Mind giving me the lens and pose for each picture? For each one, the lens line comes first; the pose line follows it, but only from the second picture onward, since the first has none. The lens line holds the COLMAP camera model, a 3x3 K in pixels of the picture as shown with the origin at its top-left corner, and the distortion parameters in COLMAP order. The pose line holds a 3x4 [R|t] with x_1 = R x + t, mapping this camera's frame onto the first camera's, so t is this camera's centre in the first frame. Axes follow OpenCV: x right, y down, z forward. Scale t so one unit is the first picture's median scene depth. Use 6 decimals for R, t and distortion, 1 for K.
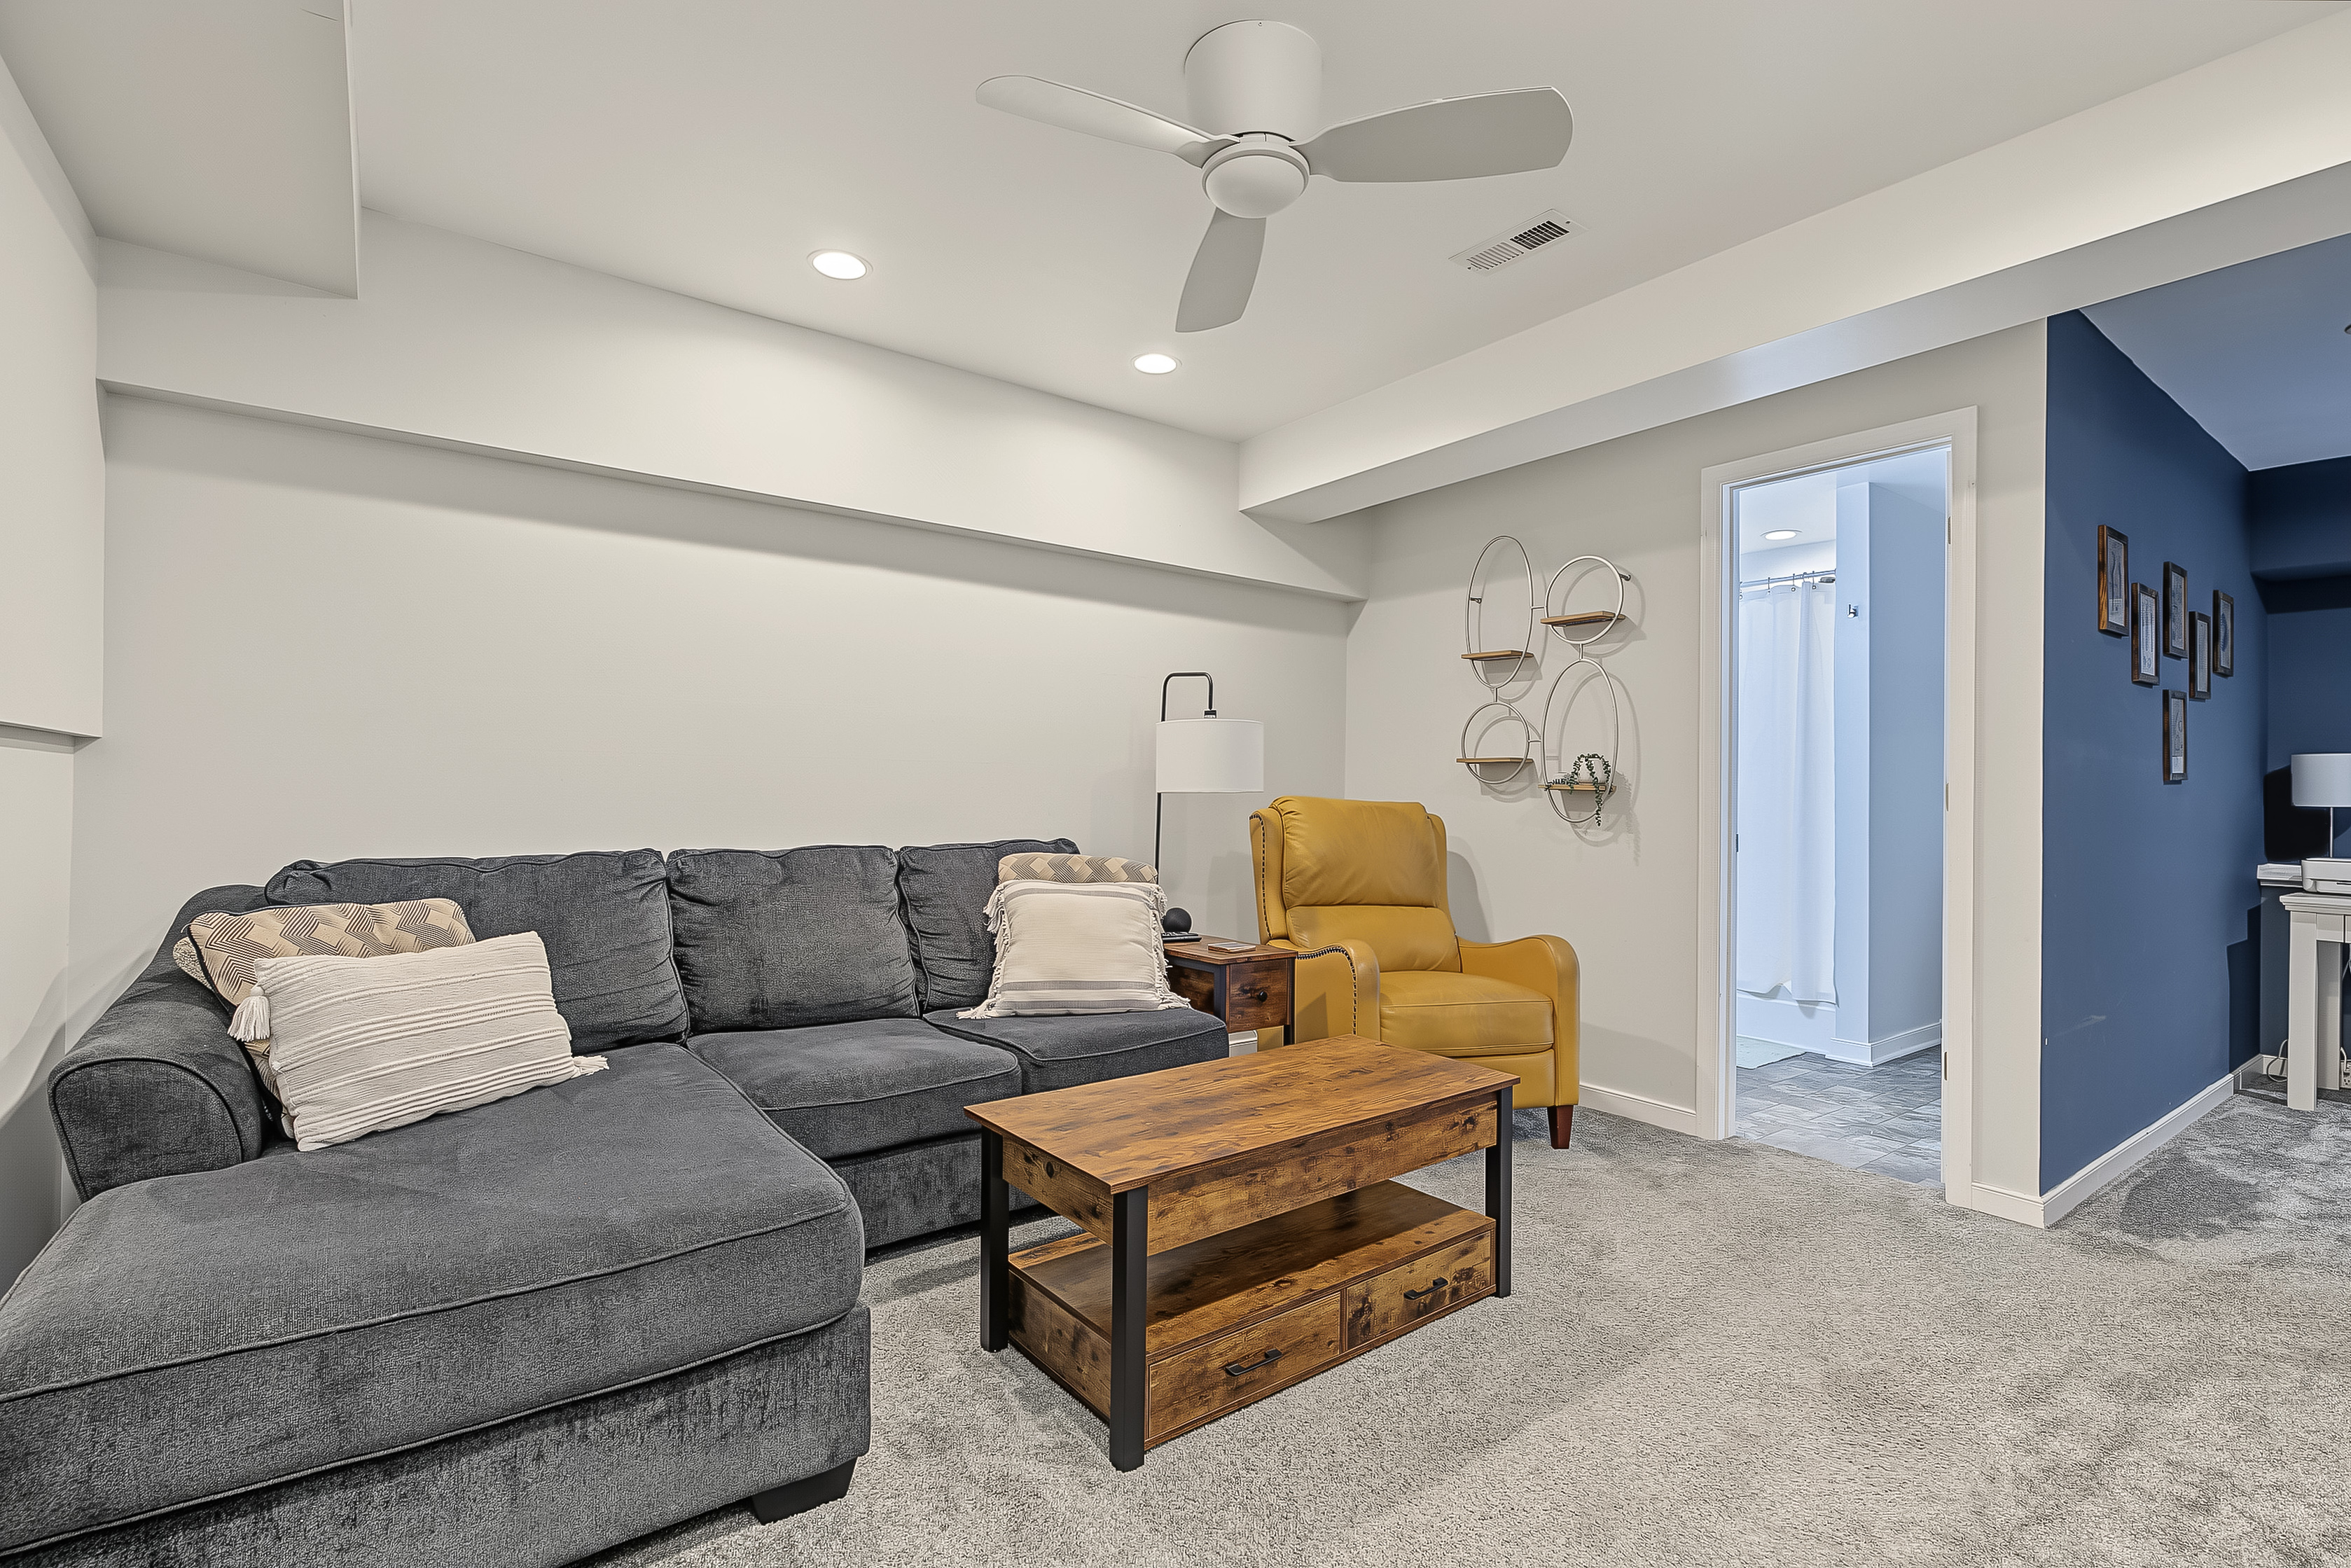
lens RADIAL K [[1091.3, 0, 1177.5], [0, 1091.3, 784.2], [0, 0, 1]] dist [0.000936, 0.001332]
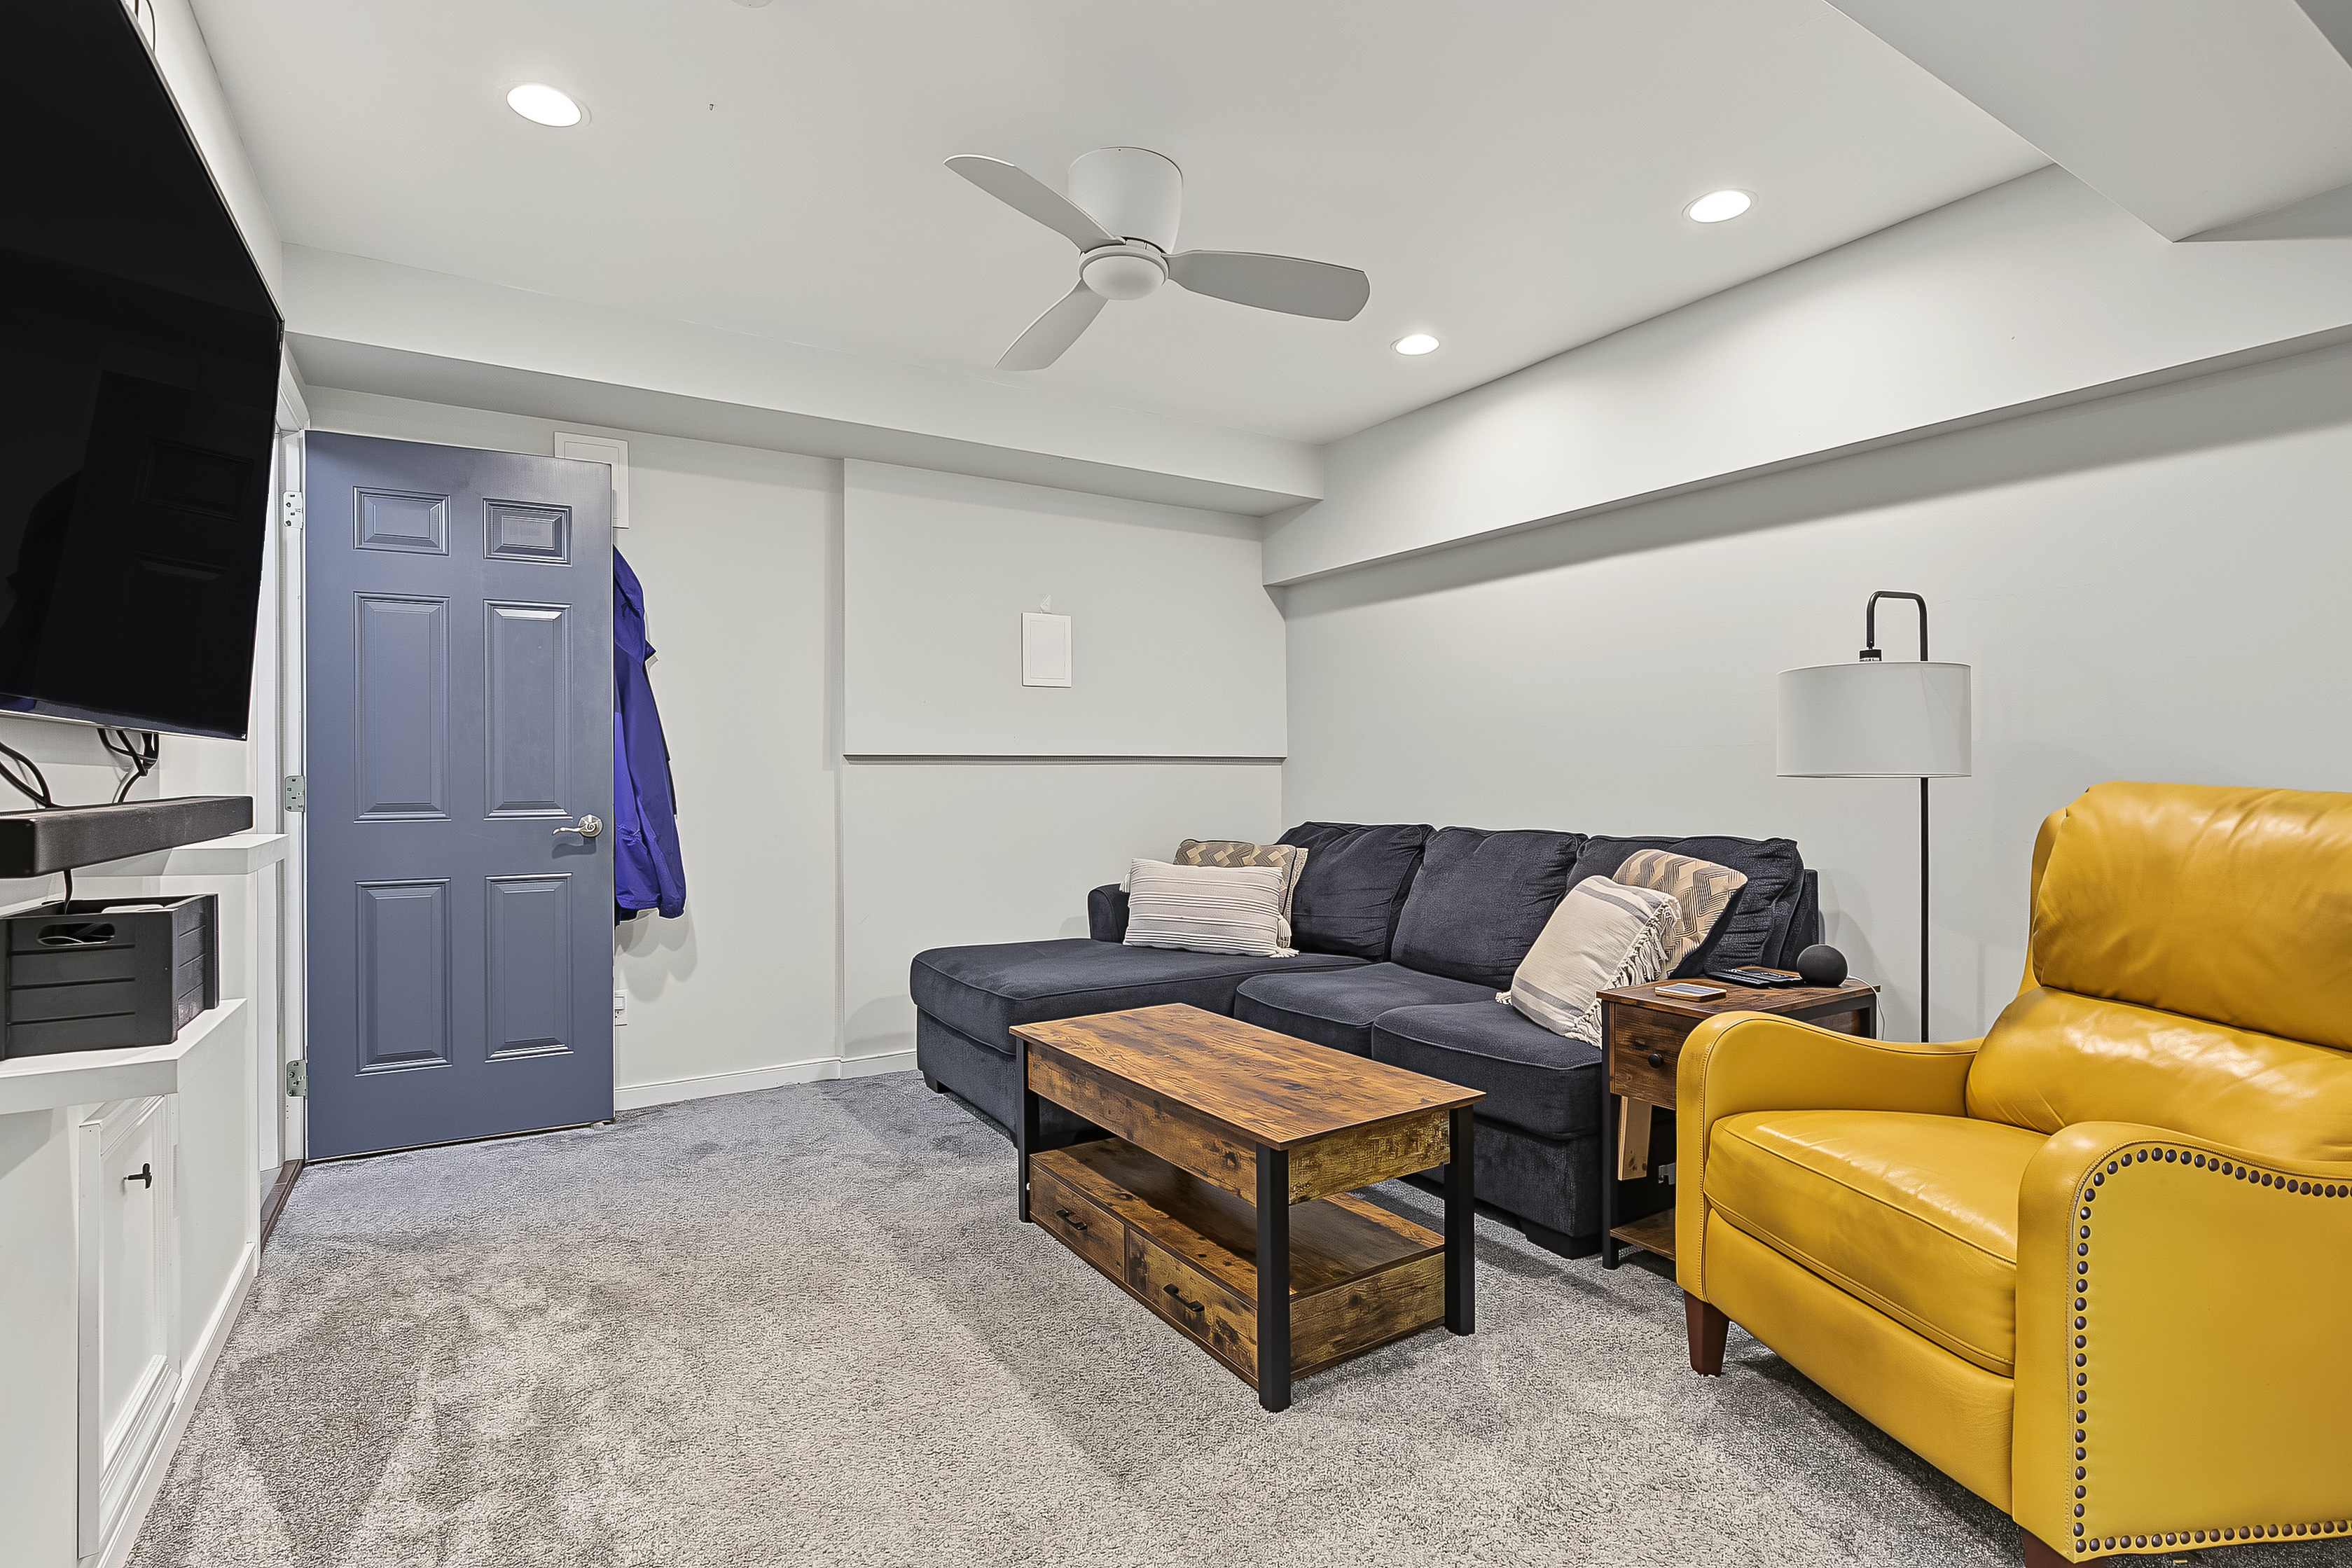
lens RADIAL K [[1091.7, 0, 1173.6], [0, 1091.7, 785.7], [0, 0, 1]] dist [0.000936, 0.001332]
pose [[-0.077719, -0.004758, -0.996964, 1.231351], [0.007973, 0.999954, -0.005394, 0.022812], [0.996943, -0.008368, -0.077677, 1.117955]]
